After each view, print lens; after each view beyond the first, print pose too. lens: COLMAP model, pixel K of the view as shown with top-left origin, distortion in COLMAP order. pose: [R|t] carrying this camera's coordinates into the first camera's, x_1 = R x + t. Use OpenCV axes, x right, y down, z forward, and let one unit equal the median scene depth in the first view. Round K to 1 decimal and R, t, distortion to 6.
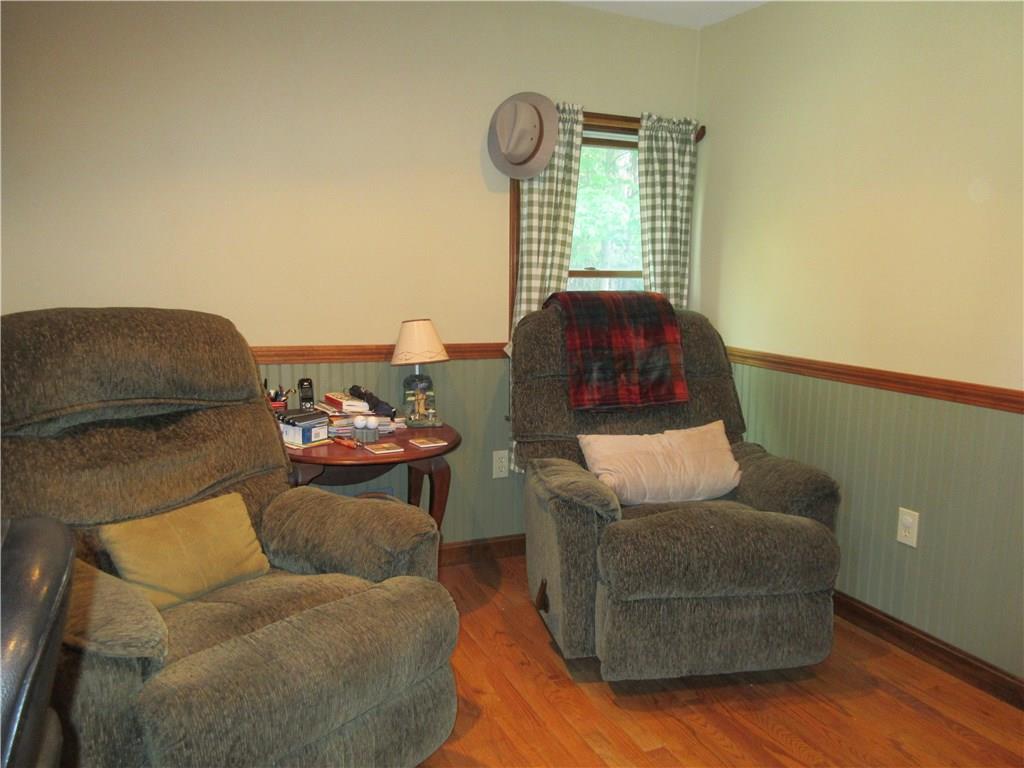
lens RADIAL K [[766.0, 0, 514.2], [0, 766.0, 385.2], [0, 0, 1]] dist [0.000836, 0.014010]
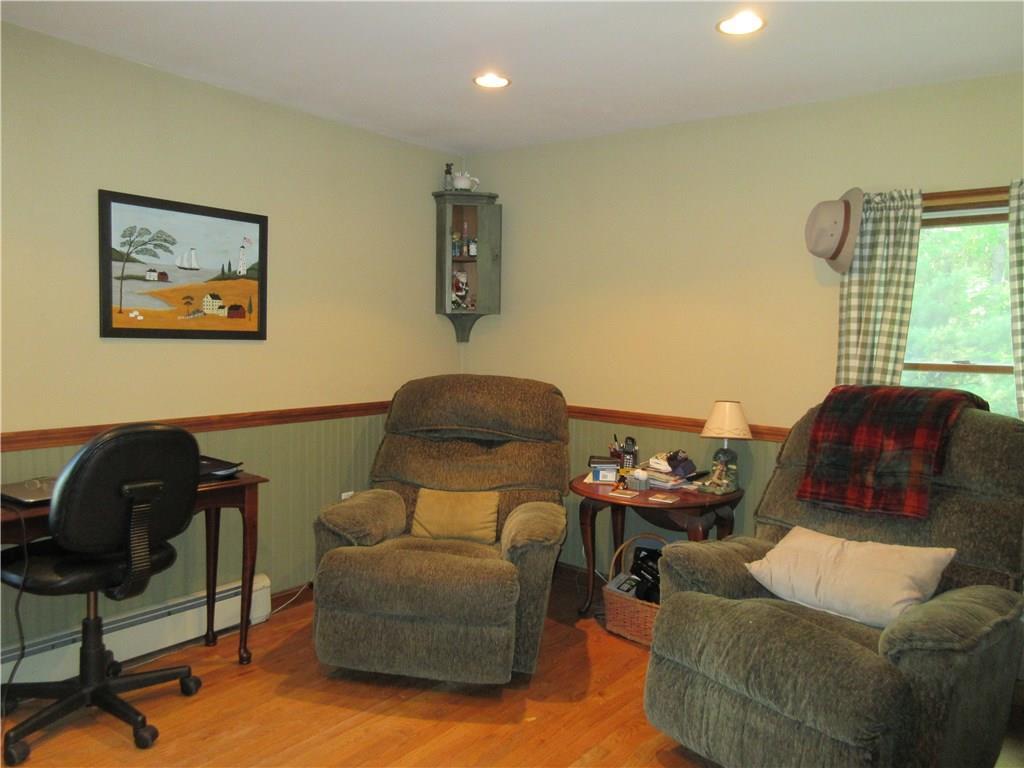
lens RADIAL K [[766.0, 0, 513.8], [0, 766.0, 383.0], [0, 0, 1]] dist [0.000836, 0.014010]
pose [[0.457252, 0.052391, -0.887793, 0.746170], [-0.148330, 0.988773, -0.018047, -0.043288], [0.876880, 0.139938, 0.459889, 0.179432]]
